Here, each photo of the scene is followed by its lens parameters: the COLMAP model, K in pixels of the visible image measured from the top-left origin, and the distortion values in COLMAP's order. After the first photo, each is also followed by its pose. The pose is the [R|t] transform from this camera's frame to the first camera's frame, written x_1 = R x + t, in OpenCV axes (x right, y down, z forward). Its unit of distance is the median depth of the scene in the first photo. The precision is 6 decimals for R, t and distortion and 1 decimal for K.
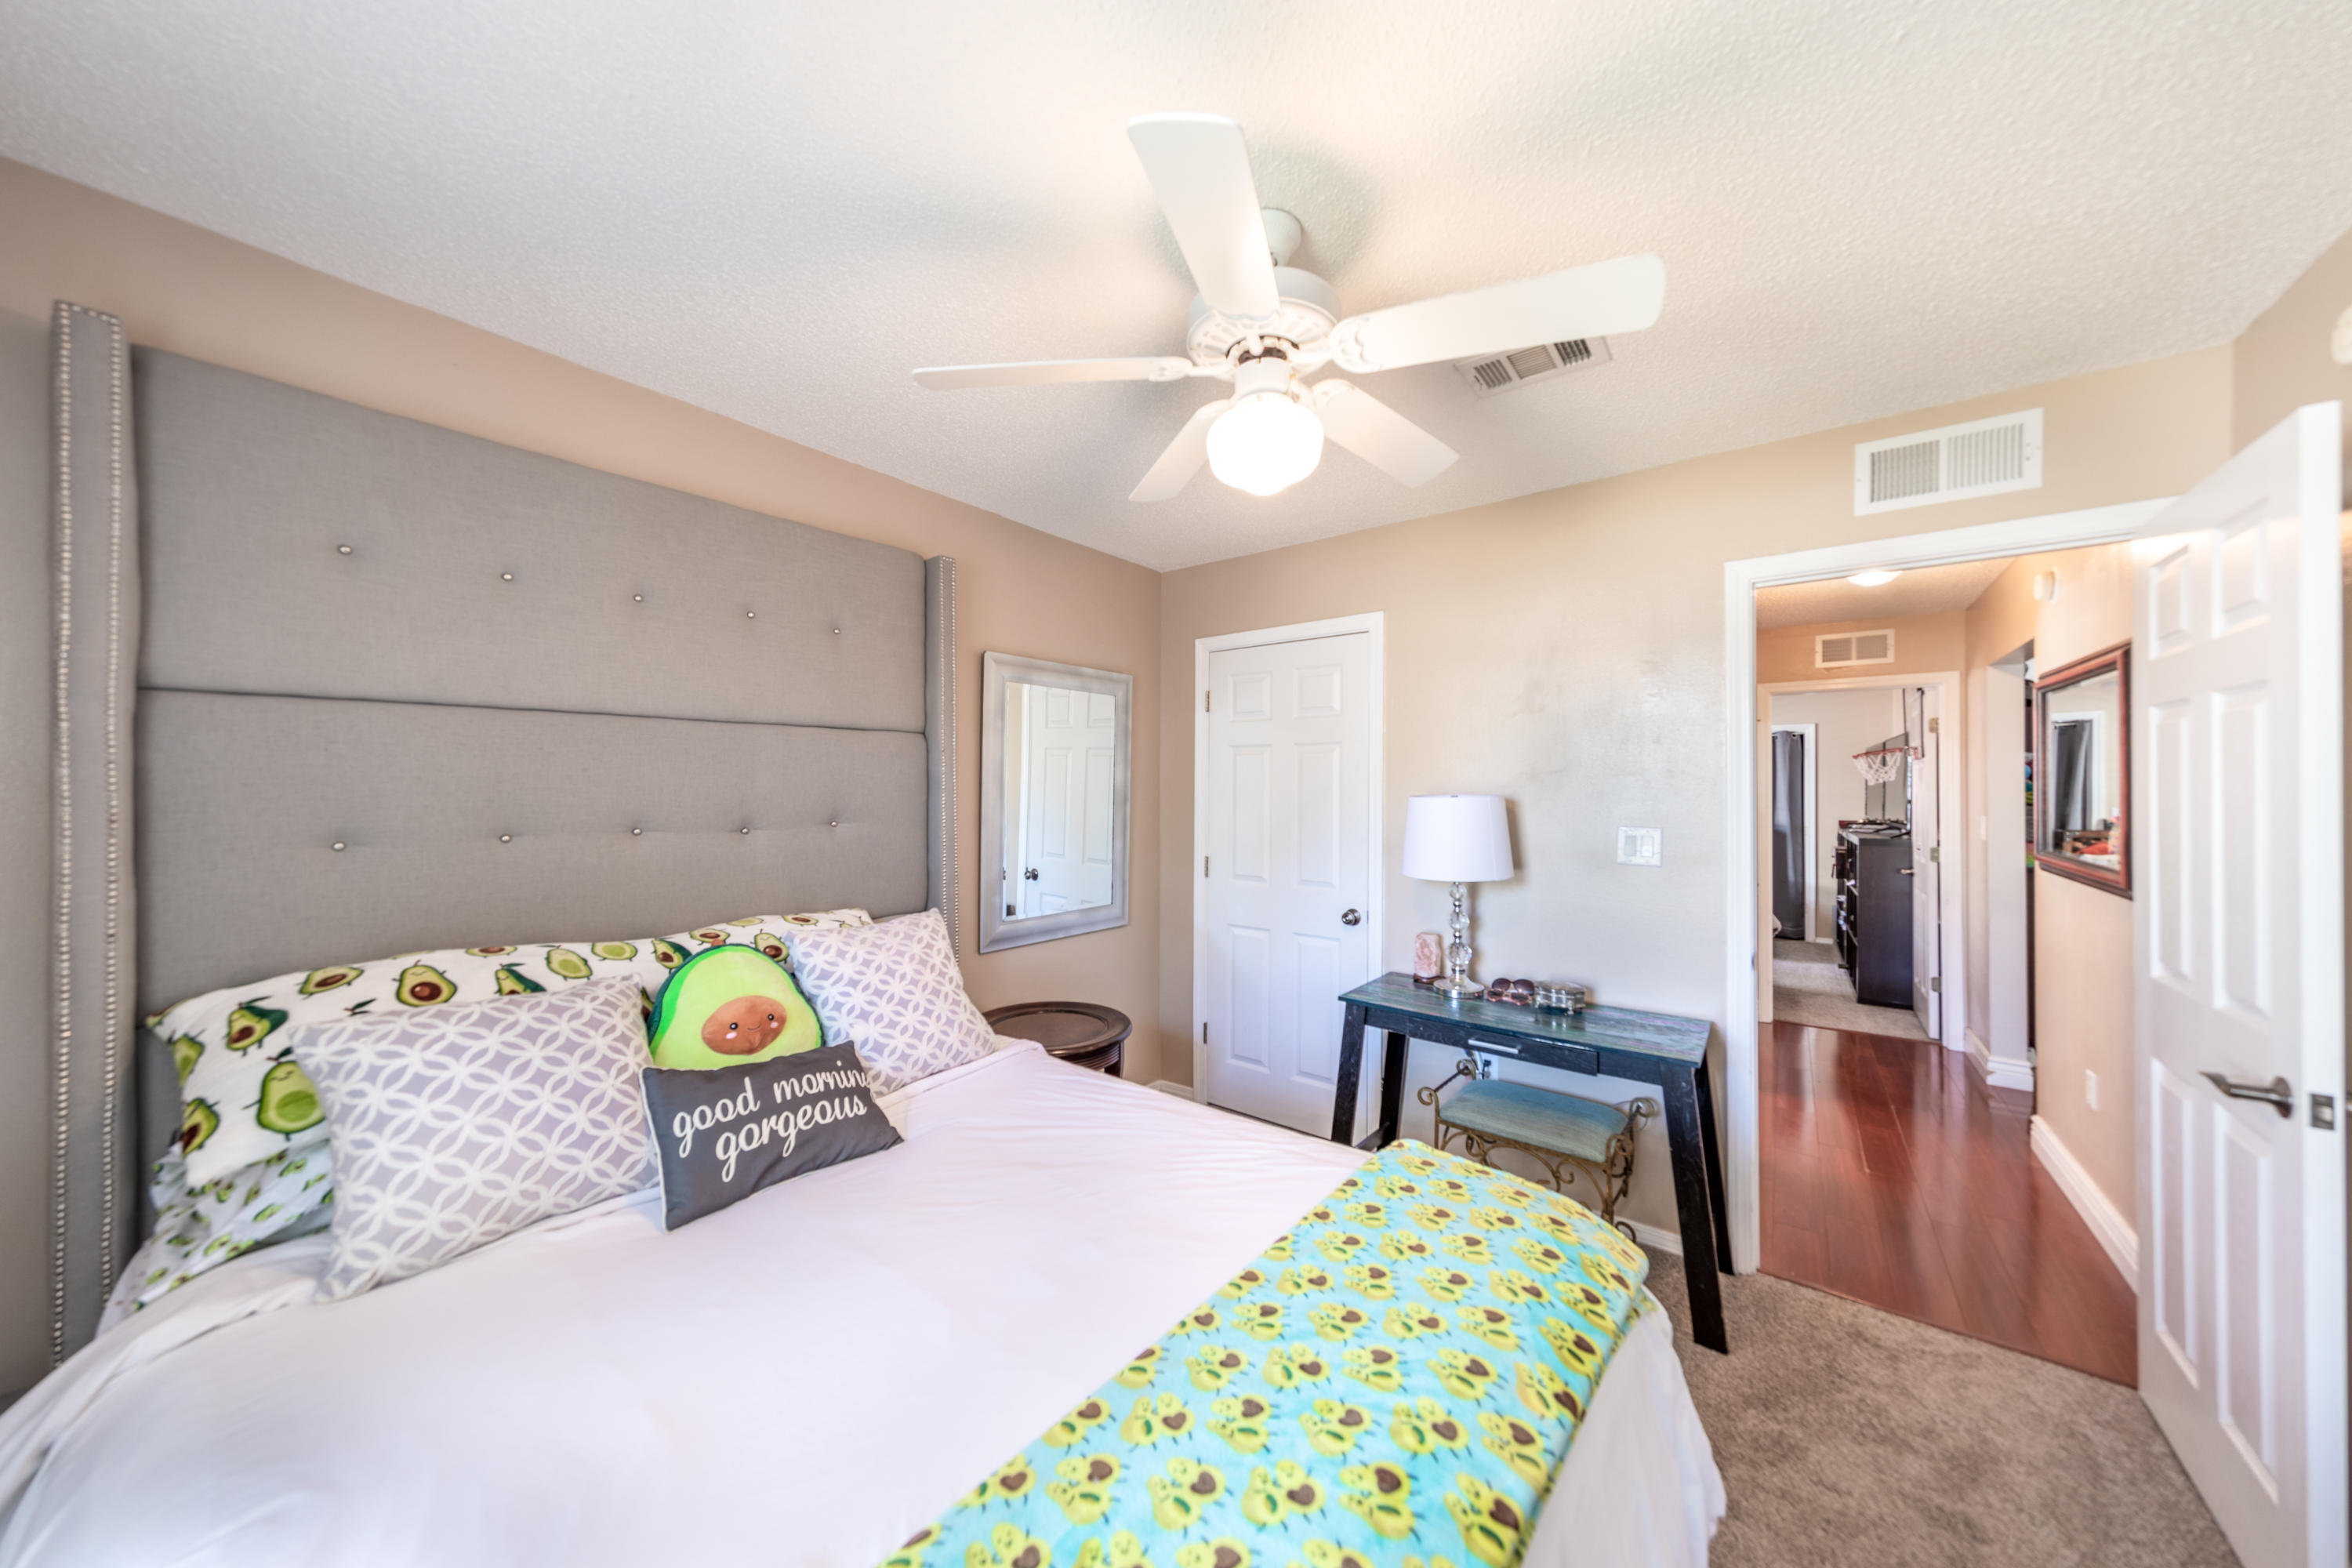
lens RADIAL K [[787.6, 0, 1166.7], [0, 787.6, 779.9], [0, 0, 1]] dist [0.009723, -0.000091]
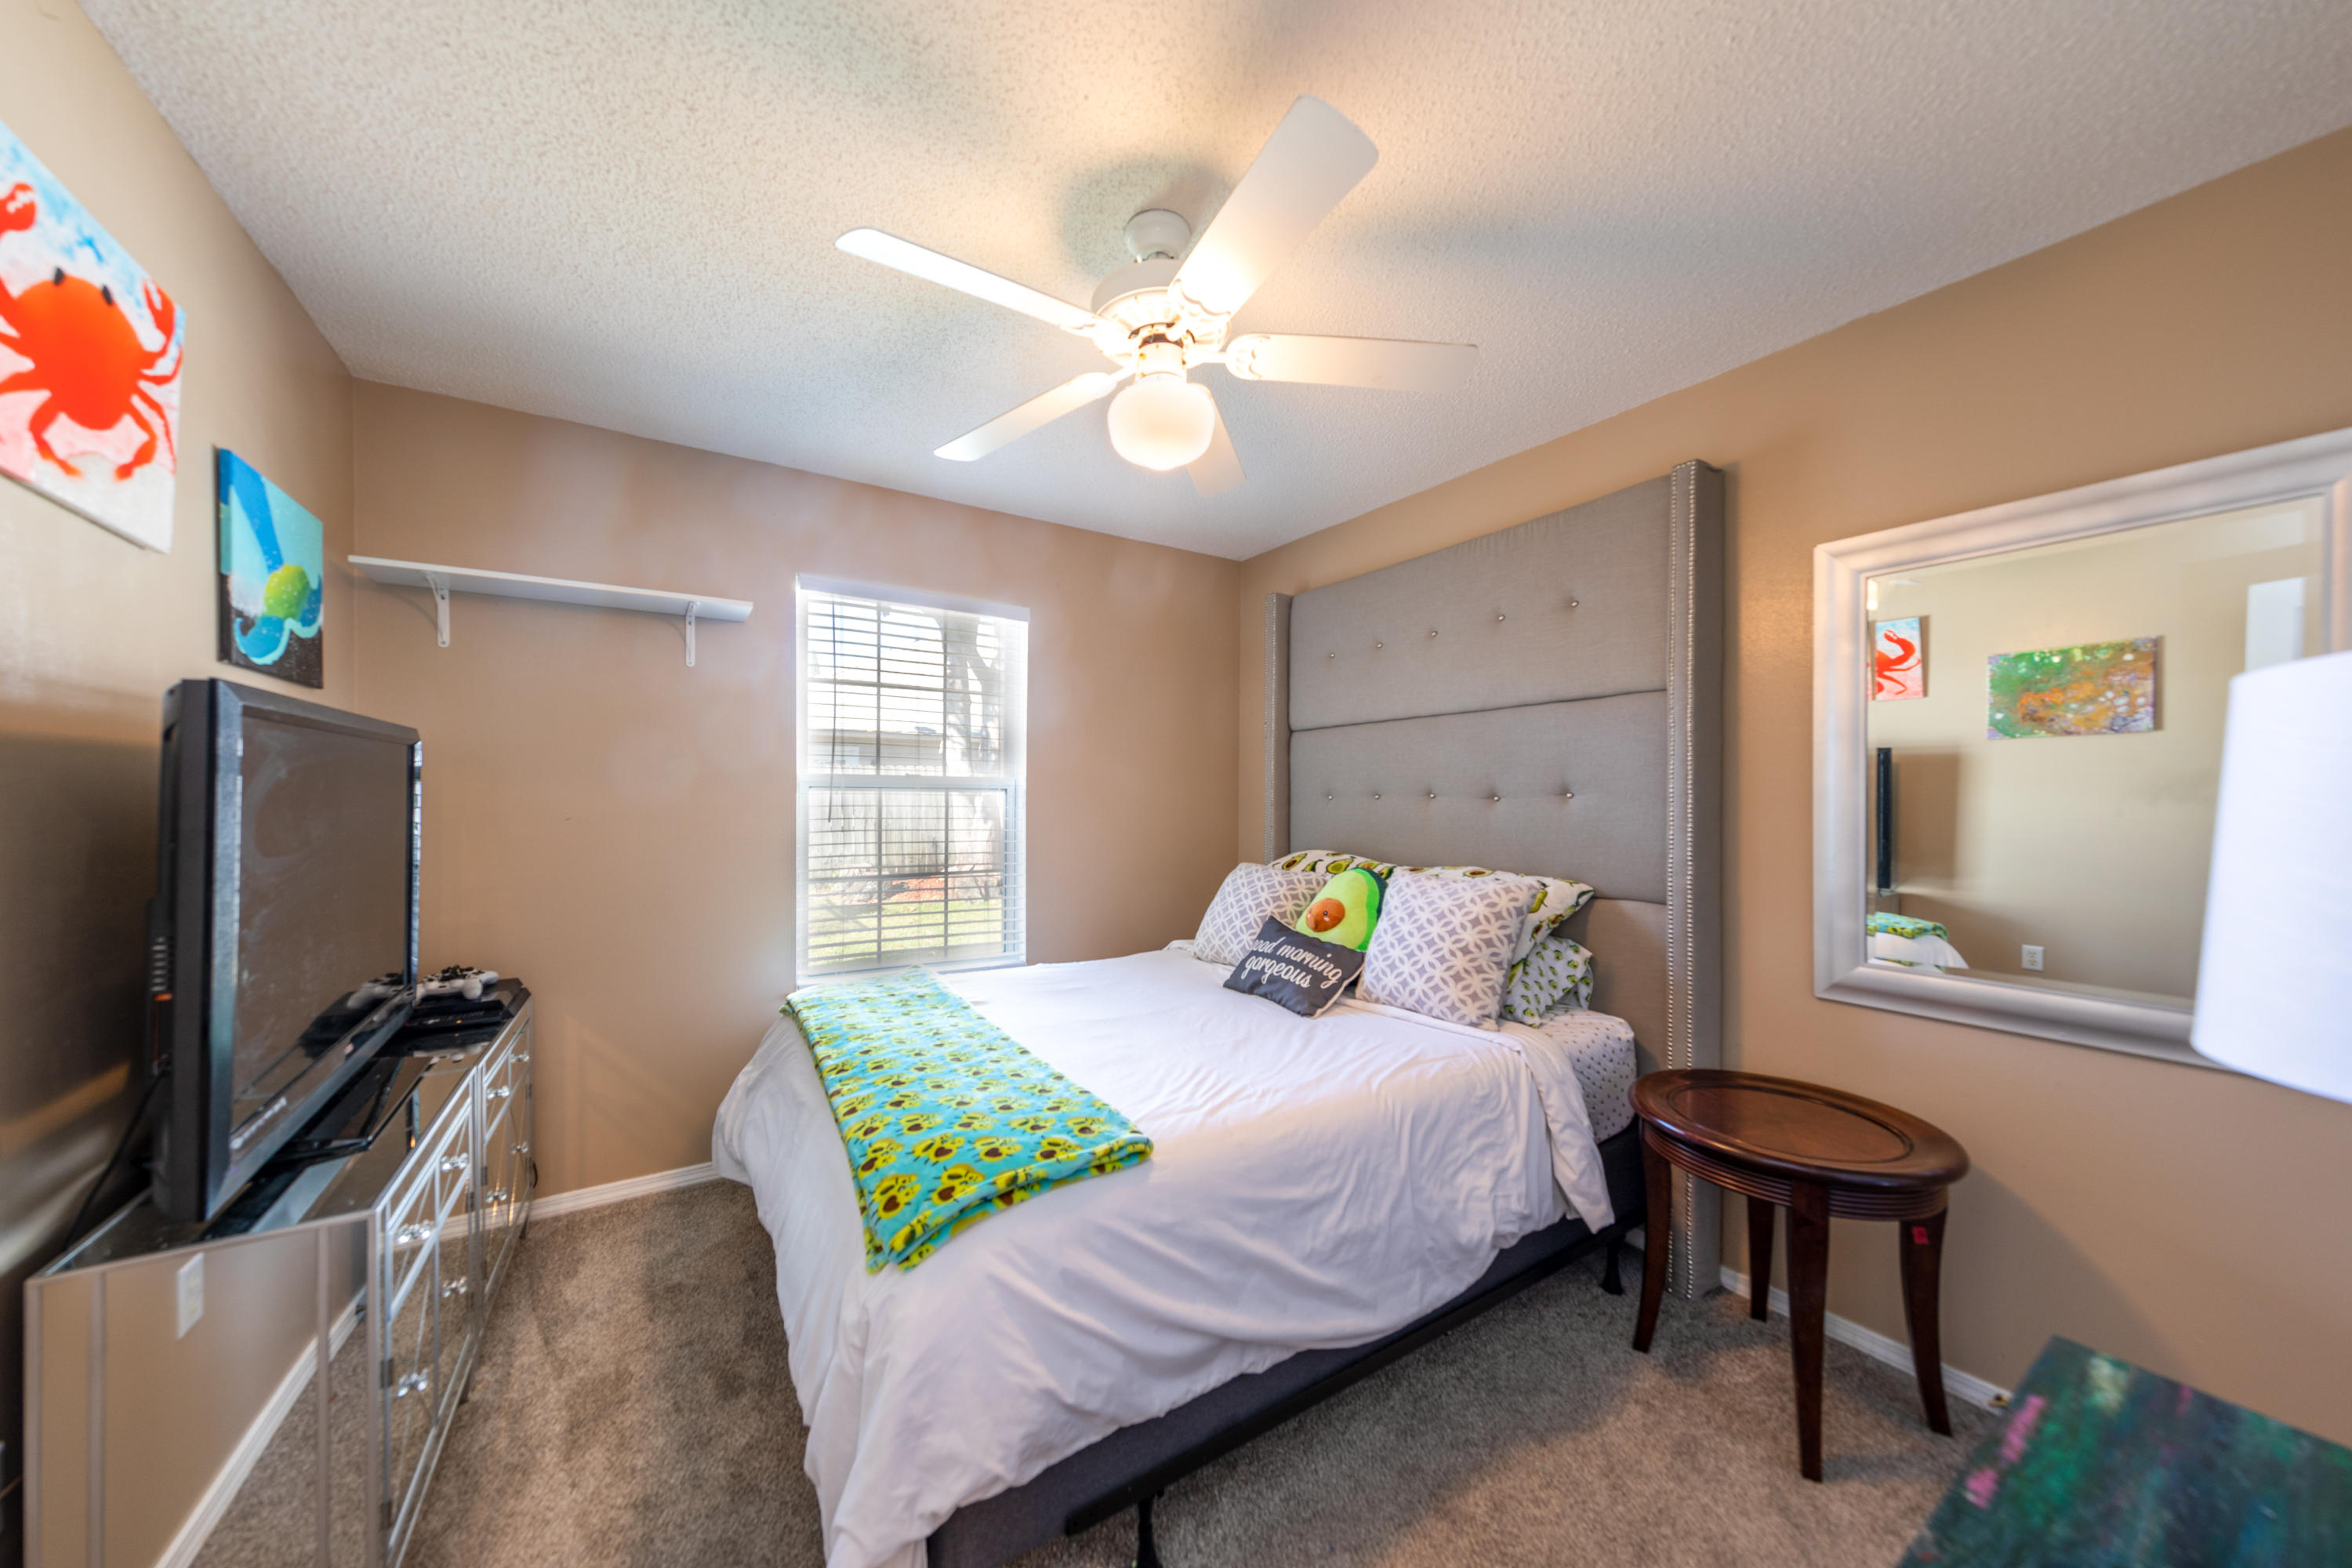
lens RADIAL K [[787.6, 0, 1165.5], [0, 787.6, 796.5], [0, 0, 1]] dist [0.009723, -0.000091]
pose [[-0.328184, 0.003377, -0.944608, 1.108452], [0.011706, 0.999931, -0.000492, 0.079445], [0.944541, -0.011219, -0.328201, 1.307883]]
